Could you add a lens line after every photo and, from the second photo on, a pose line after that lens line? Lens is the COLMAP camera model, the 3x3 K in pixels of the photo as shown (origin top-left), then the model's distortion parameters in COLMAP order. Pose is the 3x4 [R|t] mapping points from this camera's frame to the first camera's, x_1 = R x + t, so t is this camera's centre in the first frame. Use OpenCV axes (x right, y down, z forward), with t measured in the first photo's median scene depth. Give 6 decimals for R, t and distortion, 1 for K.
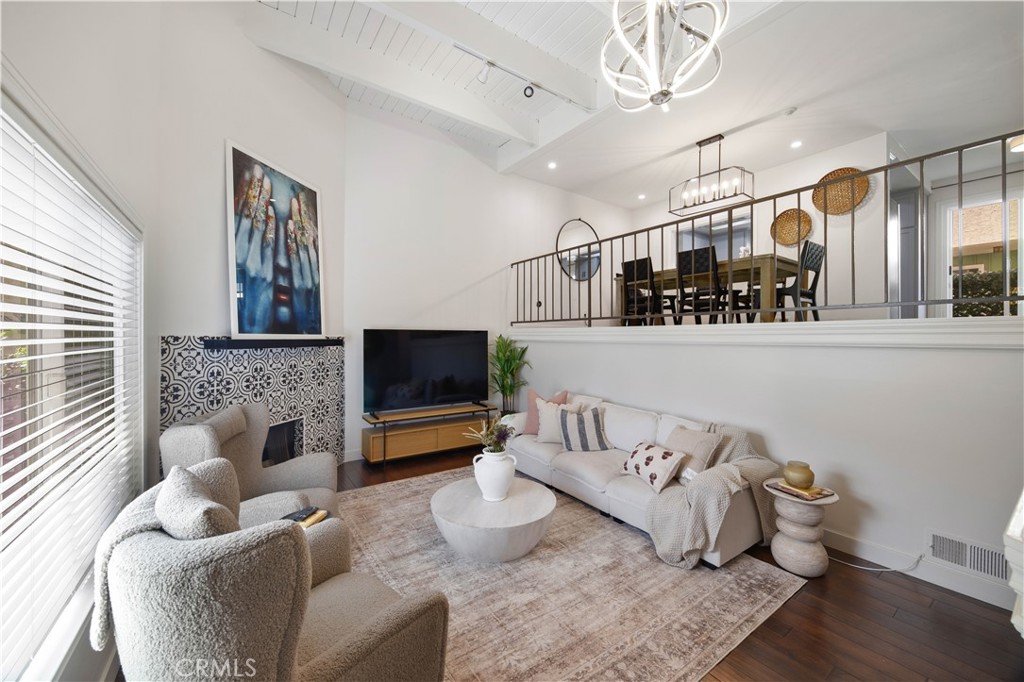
lens RADIAL K [[390.5, 0, 514.5], [0, 390.5, 338.8], [0, 0, 1]] dist [-0.003469, 0.000316]
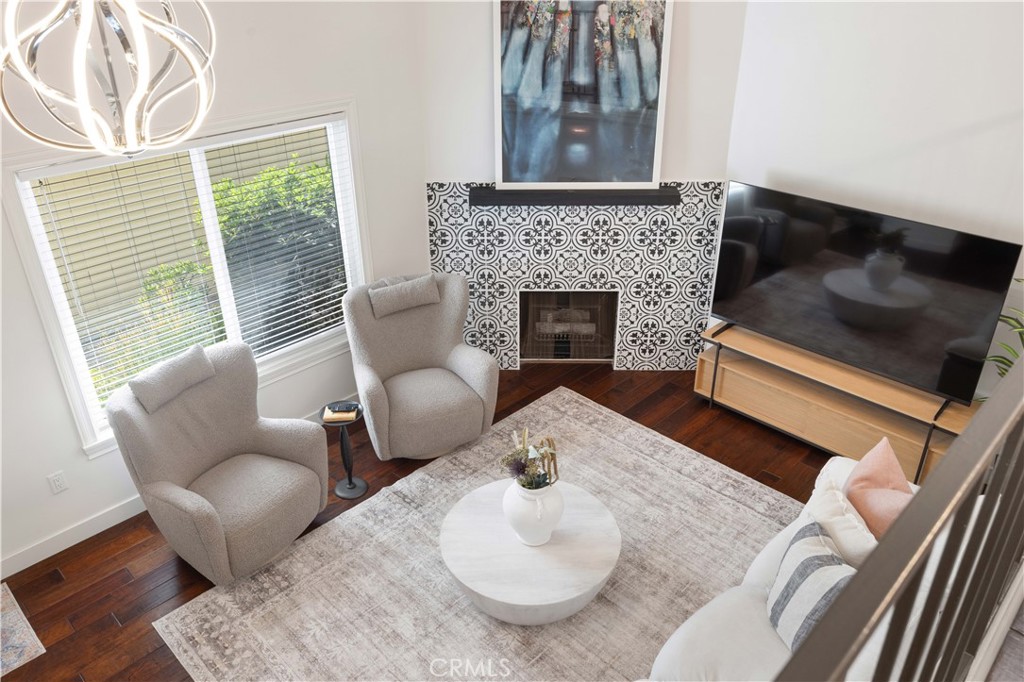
lens RADIAL K [[760.9, 0, 516.7], [0, 760.9, 341.7], [0, 0, 1]] dist [0.000038, 0.000481]
pose [[0.187219, 0.465247, -0.865155, 0.779805], [-0.000945, 0.880813, 0.473463, -0.434664], [0.982318, -0.087824, 0.165345, 0.648207]]
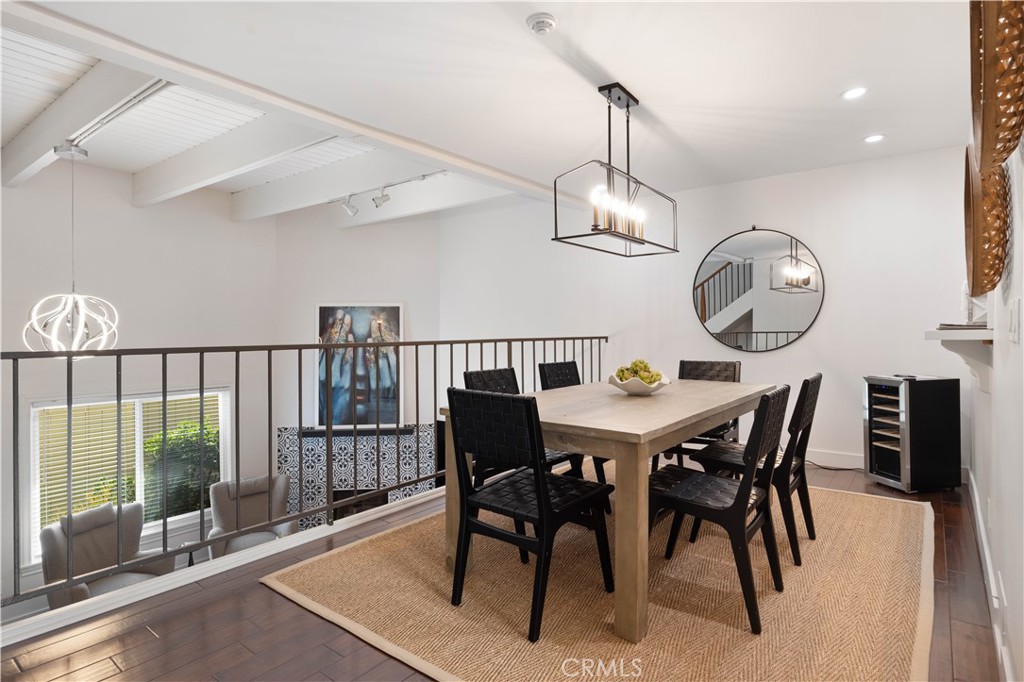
lens RADIAL K [[550.8, 0, 511.0], [0, 550.8, 331.7], [0, 0, 1]] dist [-0.000113, -0.000059]
pose [[0.284304, -0.002504, -0.958731, 1.456049], [0.003333, 0.999993, -0.001623, -0.343766], [0.958728, -0.002735, 0.284310, 0.990120]]
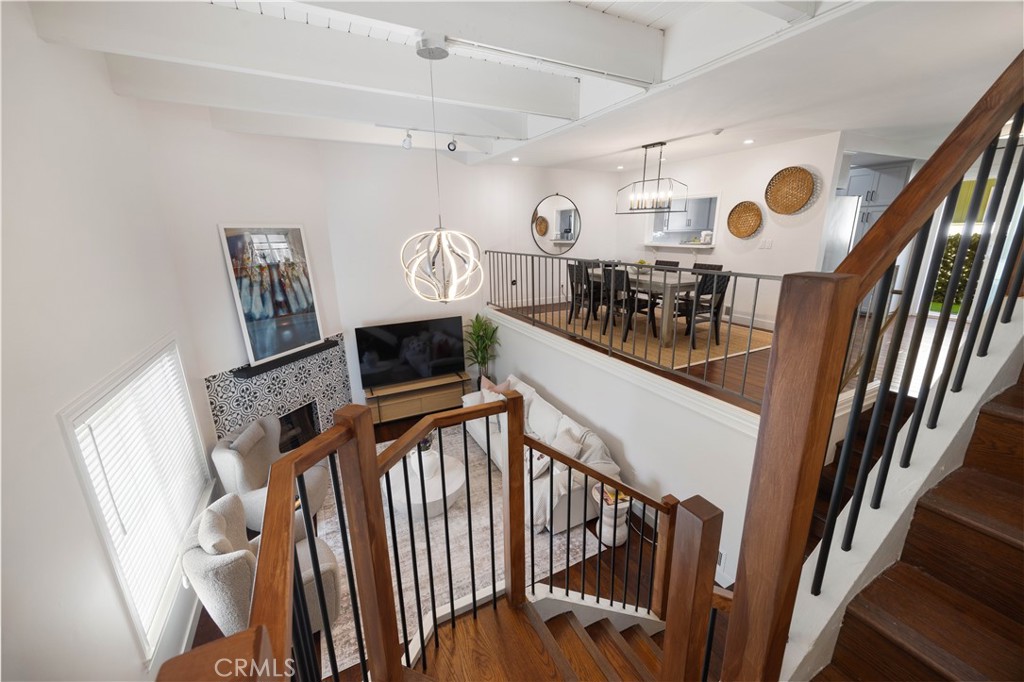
lens RADIAL K [[390.5, 0, 517.0], [0, 390.5, 339.8], [0, 0, 1]] dist [-0.003469, 0.000316]
pose [[0.991320, 0.015865, -0.130508, 0.401454], [0.018670, 0.965643, 0.259200, -0.402522], [0.130136, -0.259387, 0.956966, -0.218214]]
